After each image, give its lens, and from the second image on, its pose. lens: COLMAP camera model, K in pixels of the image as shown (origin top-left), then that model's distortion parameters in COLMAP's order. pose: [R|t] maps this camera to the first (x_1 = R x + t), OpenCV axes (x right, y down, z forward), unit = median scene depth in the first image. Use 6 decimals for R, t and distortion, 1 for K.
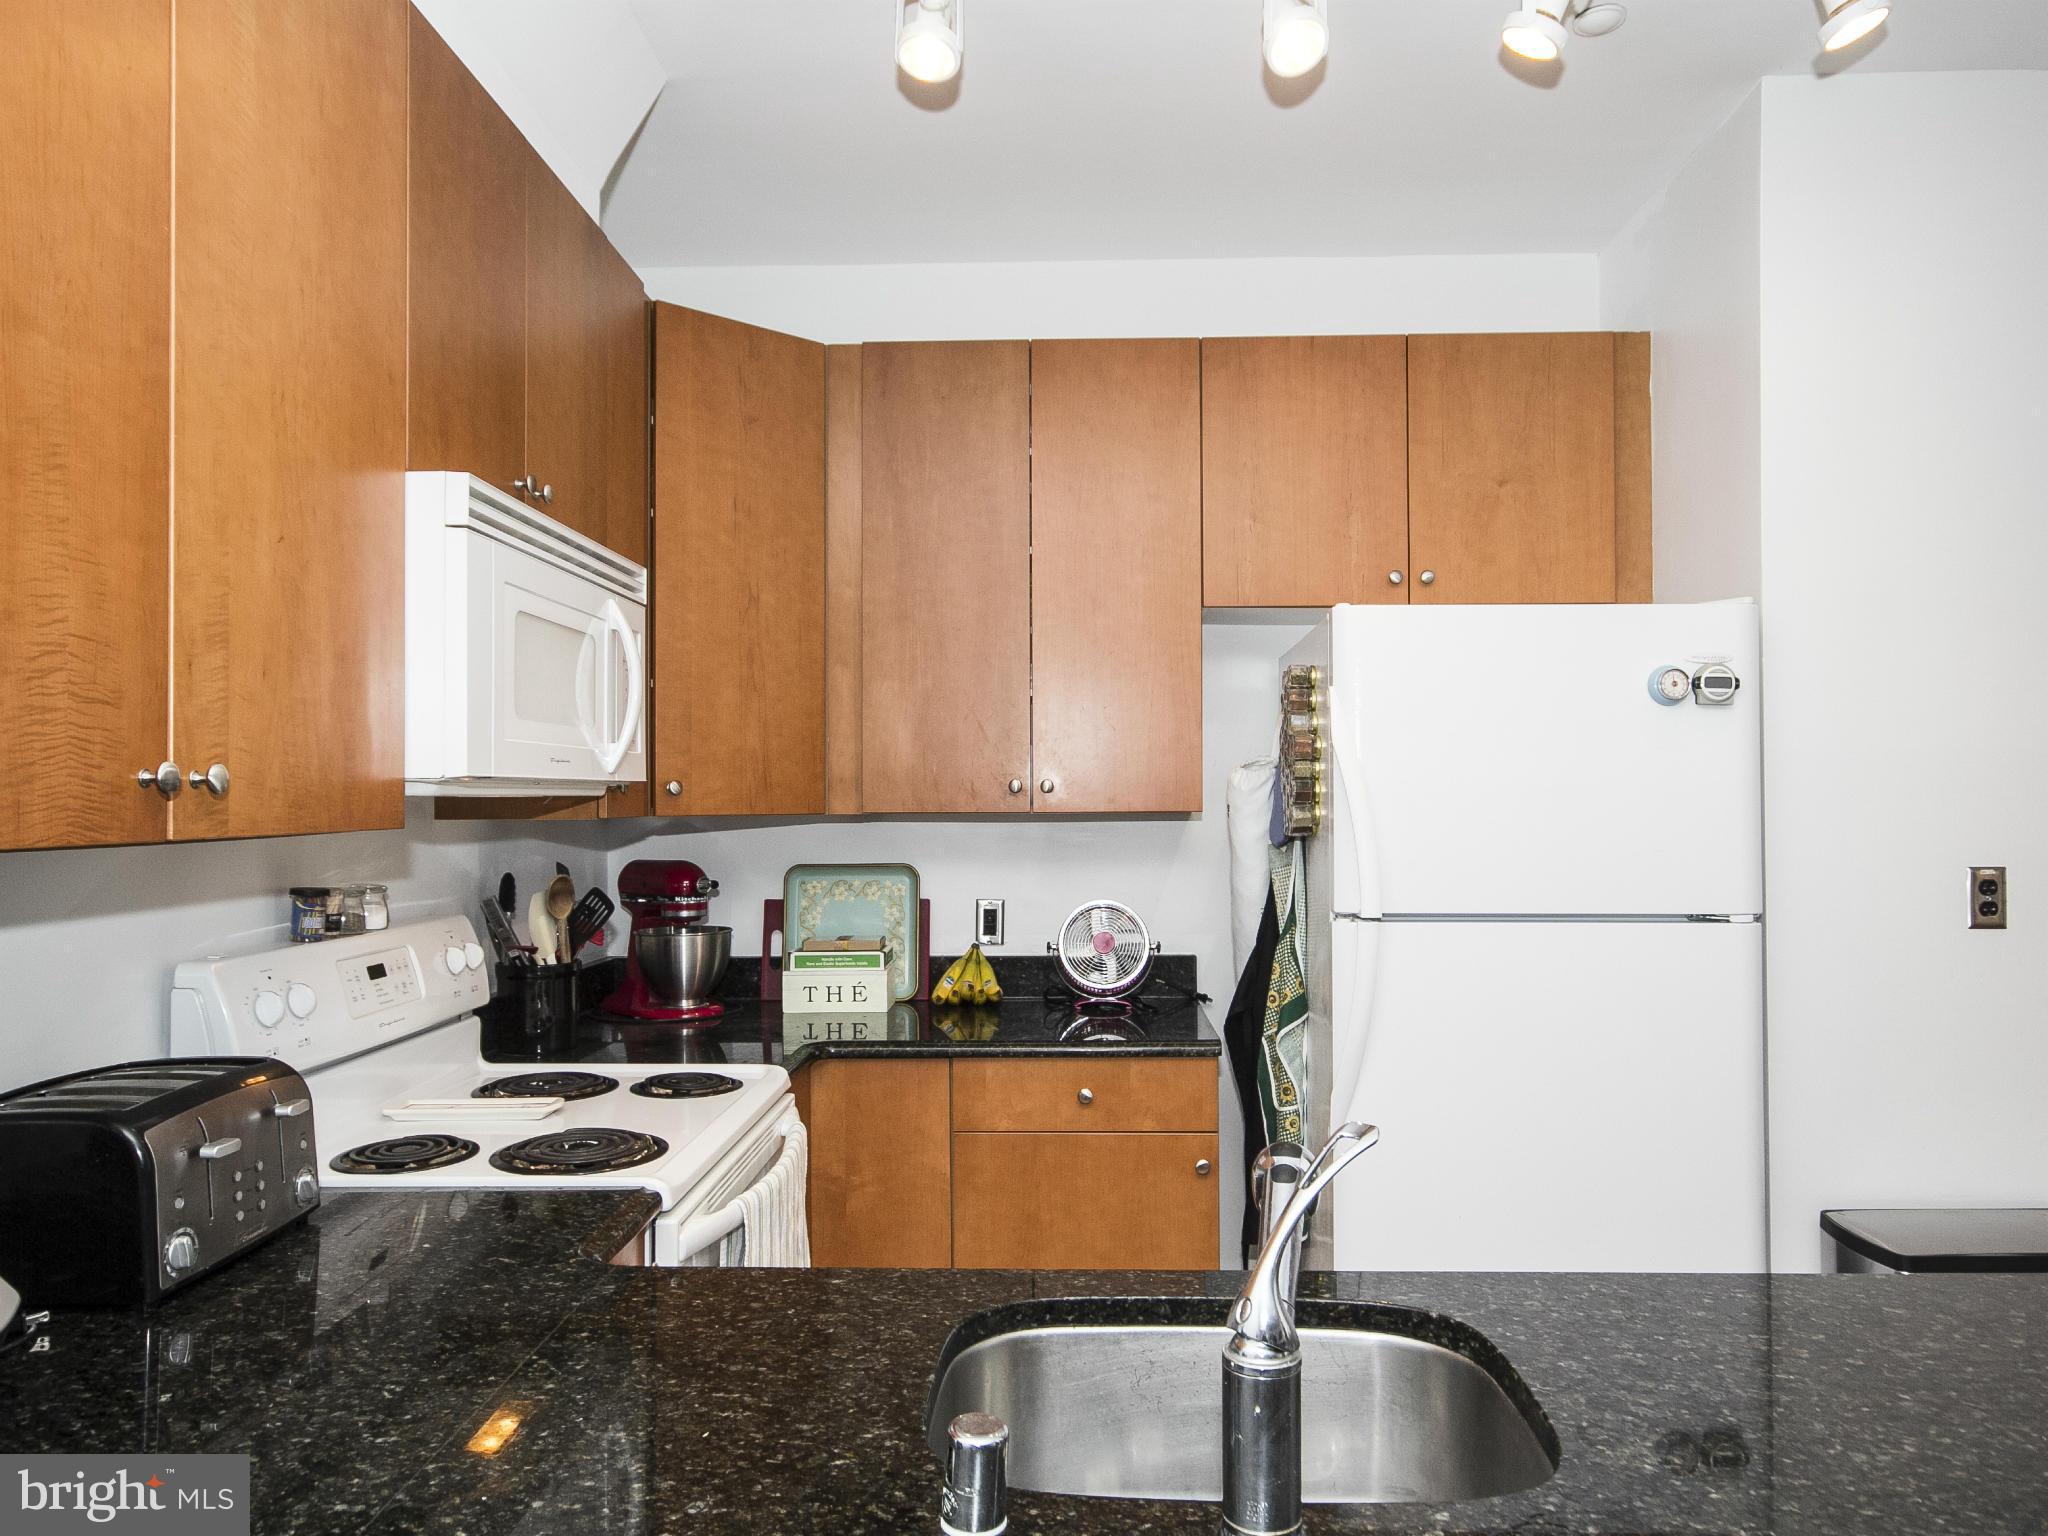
lens RADIAL K [[1402.9, 0, 1024.0], [0, 1402.9, 768.0], [0, 0, 1]] dist [0.001354, 0.006026]
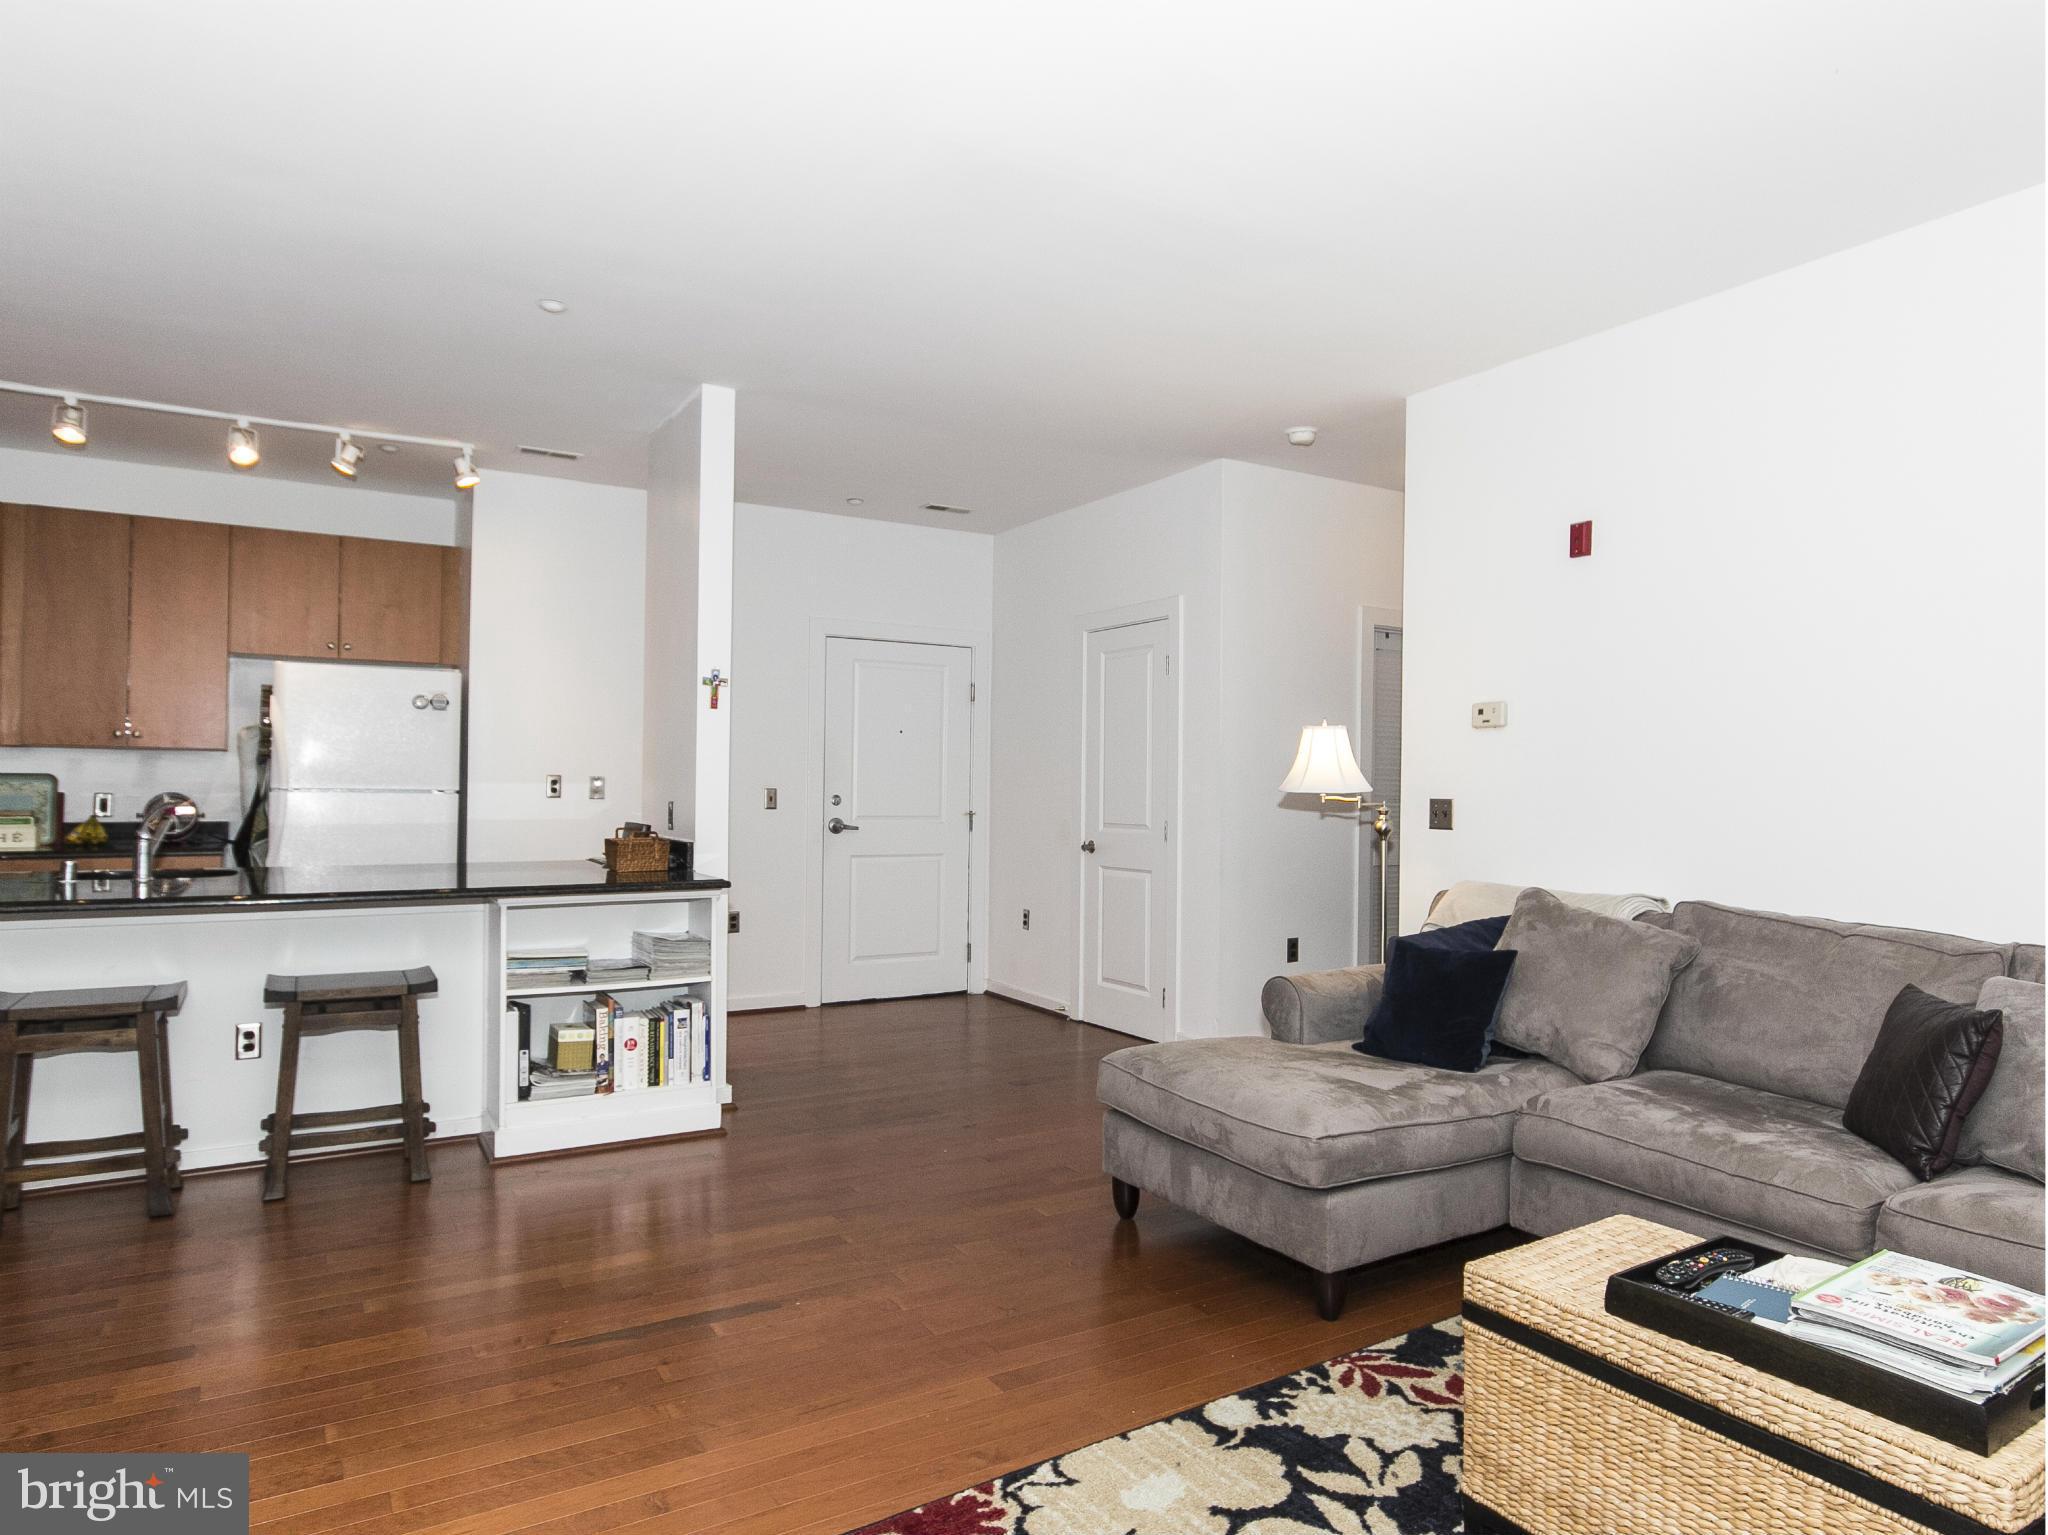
lens RADIAL K [[1249.4, 0, 1024.0], [0, 1249.4, 767.5], [0, 0, 1]] dist [0.003549, 0.000580]
pose [[0.838111, 0.020372, 0.545119, 0.107630], [-0.028340, 0.999579, 0.006216, 0.012946], [-0.544762, -0.020659, 0.838336, -1.252529]]
